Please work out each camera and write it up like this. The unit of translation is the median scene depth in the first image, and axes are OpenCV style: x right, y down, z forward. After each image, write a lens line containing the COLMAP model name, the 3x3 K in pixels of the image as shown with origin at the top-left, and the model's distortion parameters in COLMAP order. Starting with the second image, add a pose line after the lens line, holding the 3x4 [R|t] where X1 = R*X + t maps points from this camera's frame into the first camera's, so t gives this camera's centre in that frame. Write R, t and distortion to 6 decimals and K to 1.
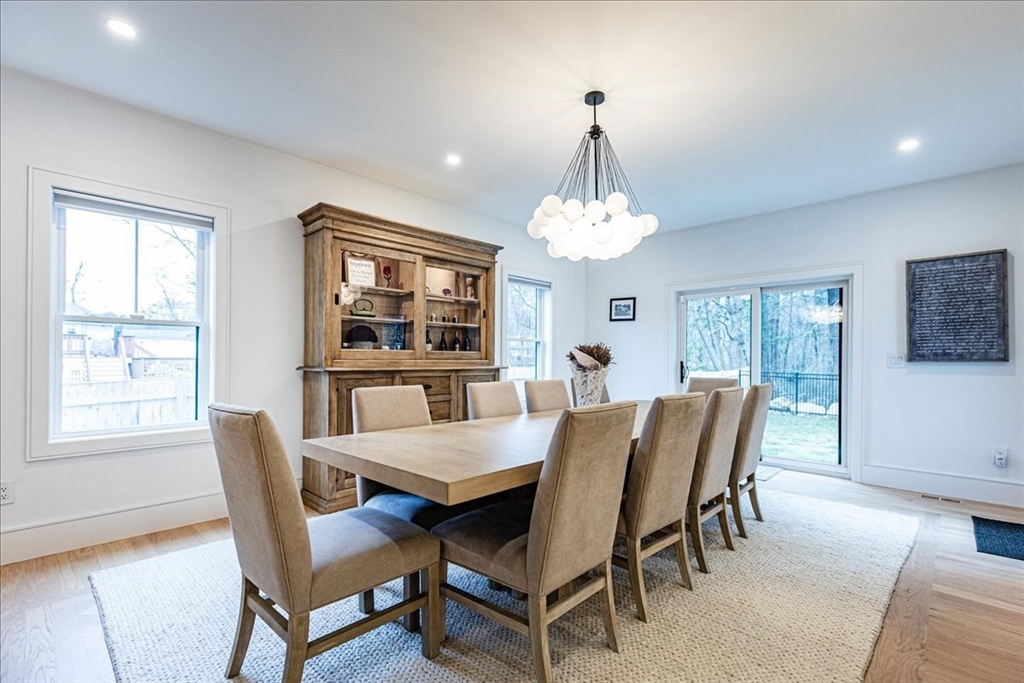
lens RADIAL K [[474.4, 0, 512.0], [0, 474.4, 341.5], [0, 0, 1]] dist [0.001276, 0.000233]
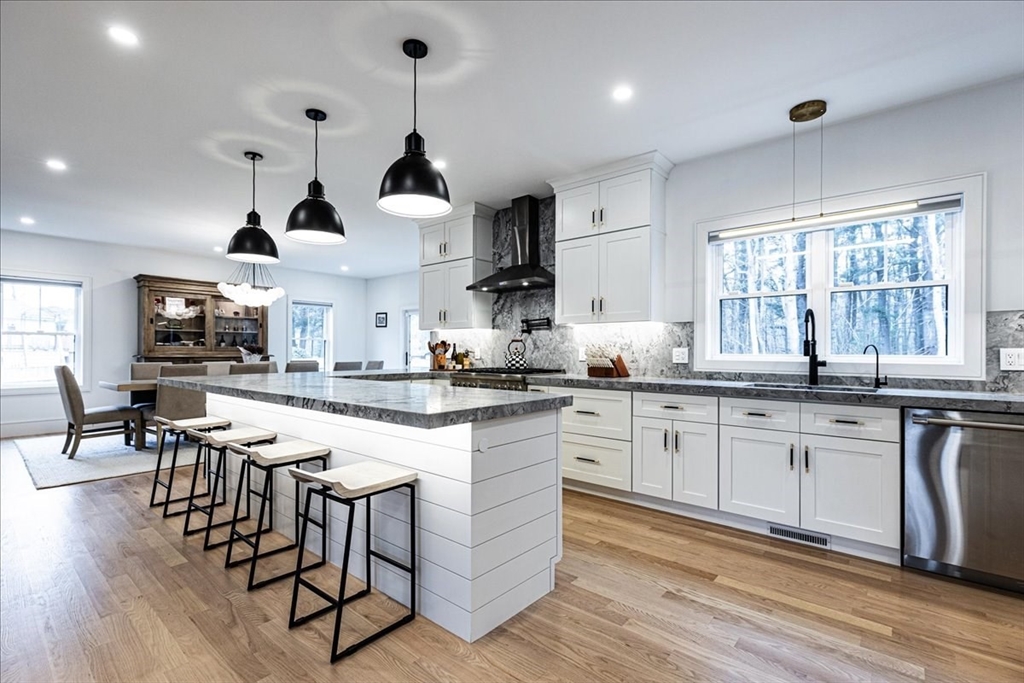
lens RADIAL K [[474.4, 0, 512.0], [0, 474.4, 341.5], [0, 0, 1]] dist [0.001276, 0.000233]
pose [[0.998118, -0.000533, 0.061315, 0.776074], [-0.000343, 0.999898, 0.014275, -0.025366], [-0.061317, -0.014269, 0.998016, -0.822268]]
